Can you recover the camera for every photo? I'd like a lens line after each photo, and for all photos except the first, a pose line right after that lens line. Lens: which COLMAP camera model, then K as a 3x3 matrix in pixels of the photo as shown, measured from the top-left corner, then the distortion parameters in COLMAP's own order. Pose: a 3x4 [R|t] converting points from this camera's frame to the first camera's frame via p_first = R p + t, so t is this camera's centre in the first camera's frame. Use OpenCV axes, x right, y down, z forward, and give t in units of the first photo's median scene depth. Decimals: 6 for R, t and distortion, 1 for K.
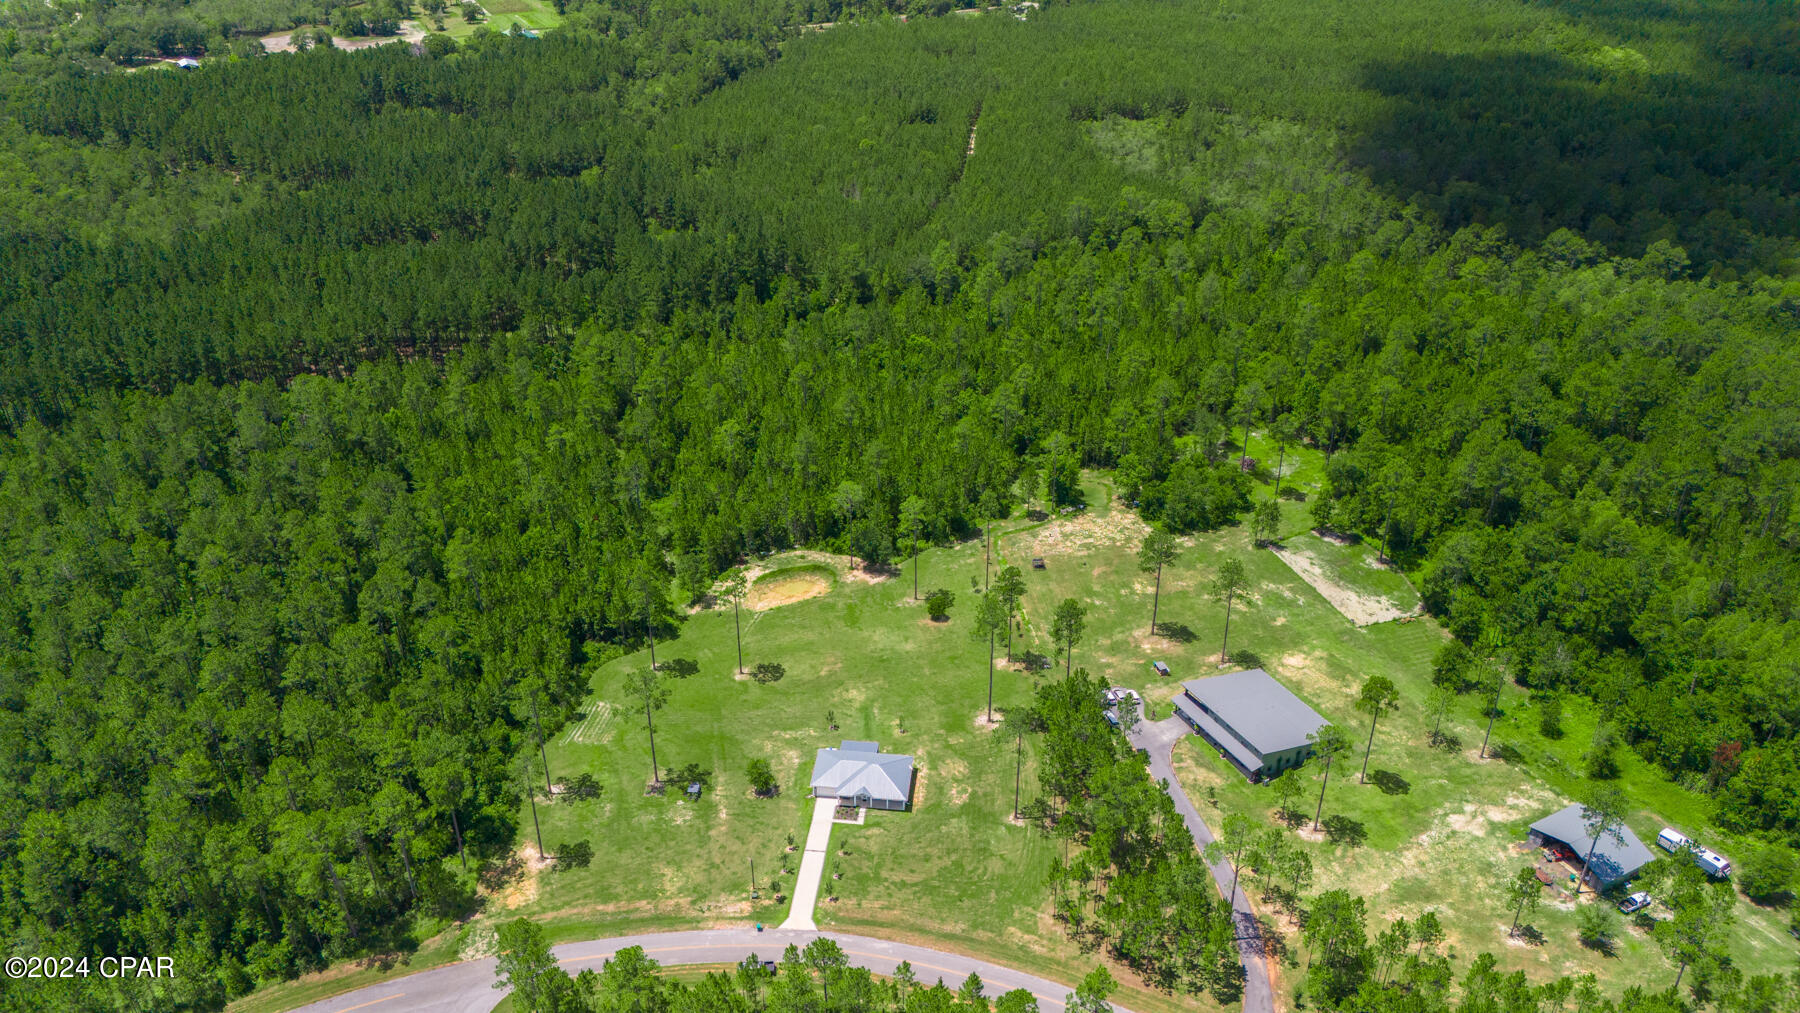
lens RADIAL K [[1317.5, 0, 896.2], [0, 1317.5, 500.4], [0, 0, 1]] dist [0.137769, -0.298775]
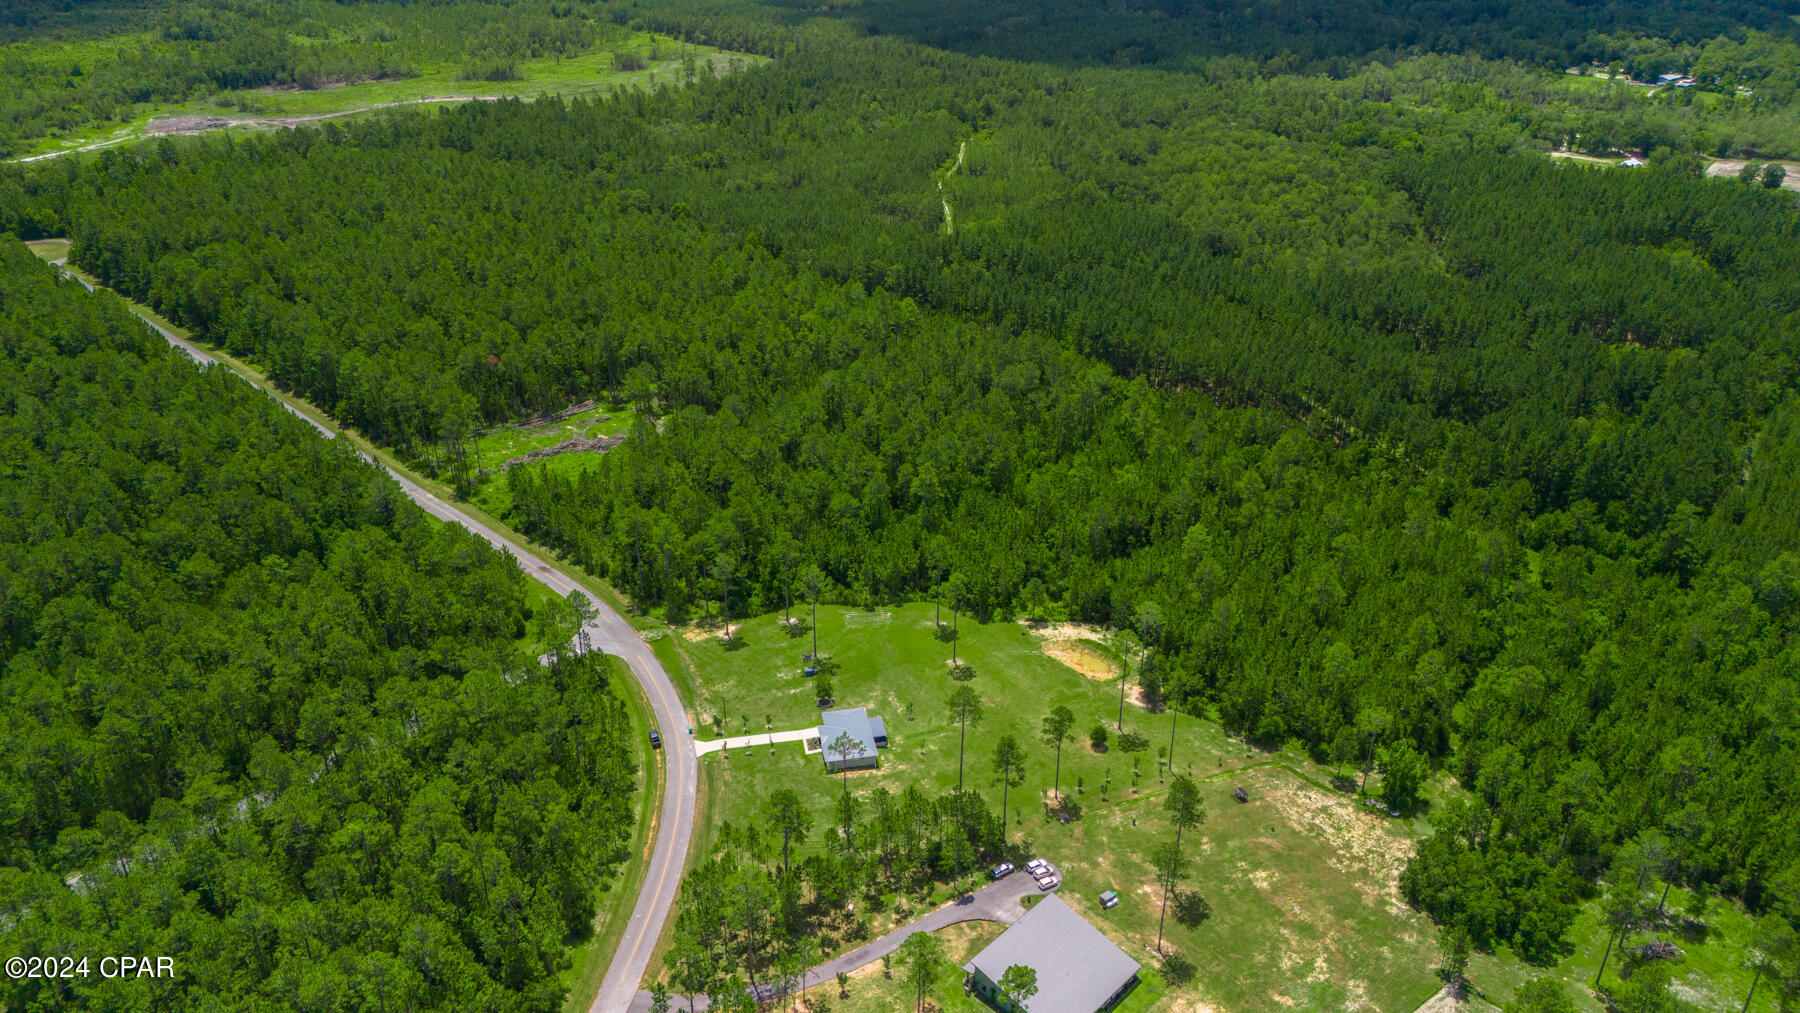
lens RADIAL K [[1319.9, 0, 895.7], [0, 1319.9, 509.5], [0, 0, 1]] dist [0.071307, -0.081439]
pose [[0.303680, 0.445277, -0.842322, 0.817920], [-0.479175, 0.835508, 0.268920, -0.283527], [0.823511, 0.321954, 0.467093, 0.341497]]
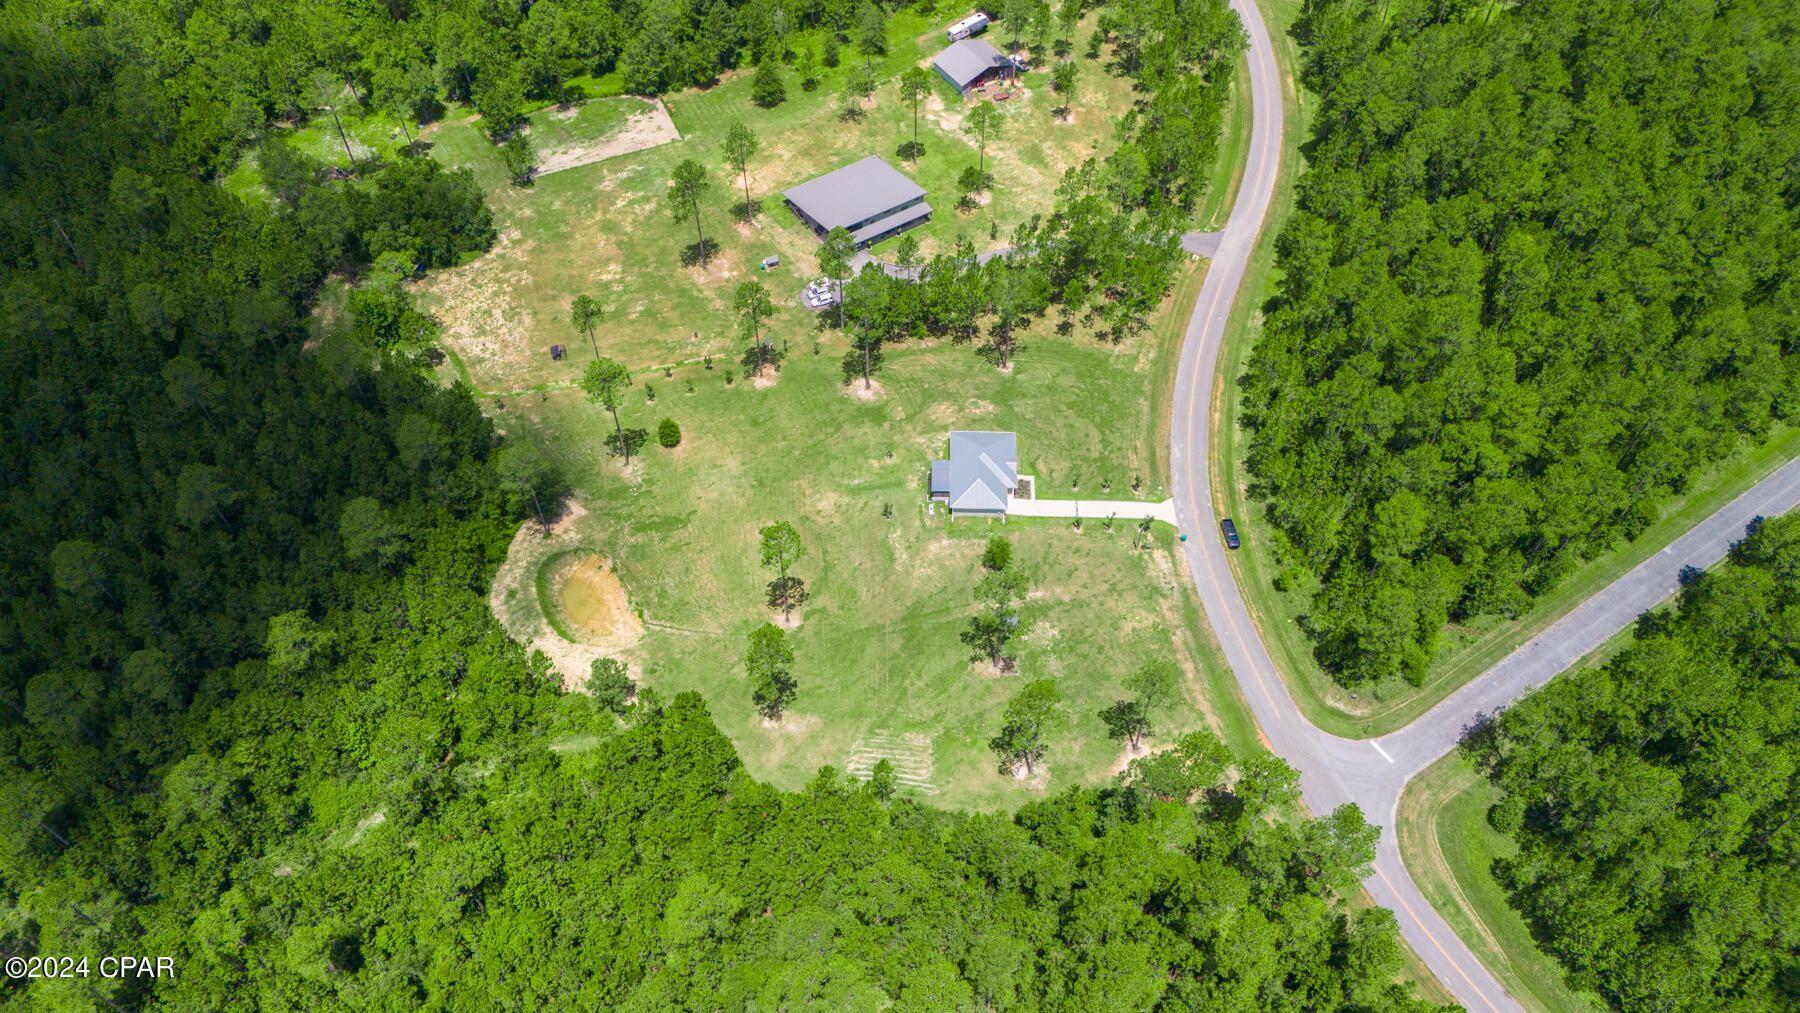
lens RADIAL K [[1317.5, 0, 896.2], [0, 1317.5, 500.4], [0, 0, 1]] dist [0.137769, -0.298775]
pose [[-0.085121, -0.780577, 0.619236, -0.554426], [0.497827, 0.505038, 0.705057, -0.430957], [-0.863089, 0.368288, 0.345603, 0.635800]]
